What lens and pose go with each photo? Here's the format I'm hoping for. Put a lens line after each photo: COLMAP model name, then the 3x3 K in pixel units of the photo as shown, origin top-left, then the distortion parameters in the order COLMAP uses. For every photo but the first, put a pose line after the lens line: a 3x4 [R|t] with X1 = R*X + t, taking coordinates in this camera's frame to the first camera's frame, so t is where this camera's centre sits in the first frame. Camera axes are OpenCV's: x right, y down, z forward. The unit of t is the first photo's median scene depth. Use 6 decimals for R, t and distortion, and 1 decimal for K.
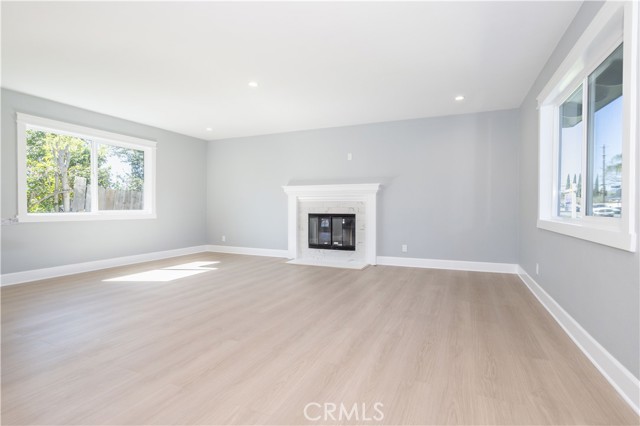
lens RADIAL K [[328.2, 0, 318.6], [0, 328.2, 212.4], [0, 0, 1]] dist [-0.031327, 0.004383]
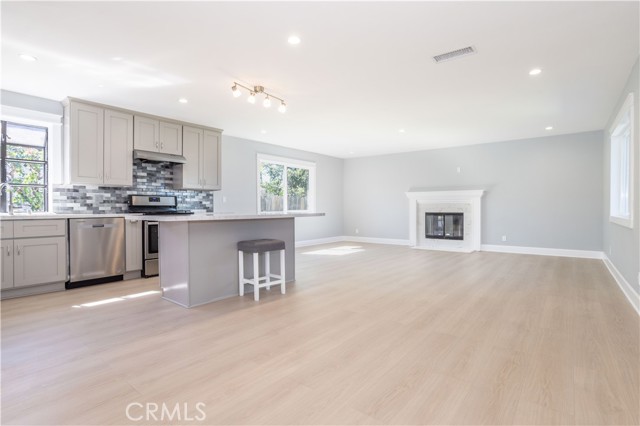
lens RADIAL K [[328.2, 0, 321.7], [0, 328.2, 211.5], [0, 0, 1]] dist [-0.031327, 0.004383]
pose [[0.971167, -0.002757, -0.238384, -0.131466], [0.001755, 0.999989, -0.004415, 0.005232], [0.238394, 0.003870, 0.971161, -0.425171]]
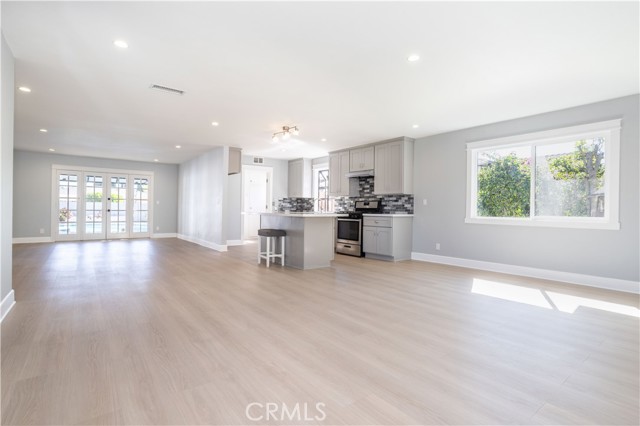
lens RADIAL K [[328.2, 0, 321.1], [0, 328.2, 212.9], [0, 0, 1]] dist [-0.031327, 0.004383]
pose [[-0.493180, -0.001790, -0.869926, 0.413370], [-0.028913, 0.999479, 0.014335, -0.010358], [0.869447, 0.032222, -0.492974, 0.822673]]
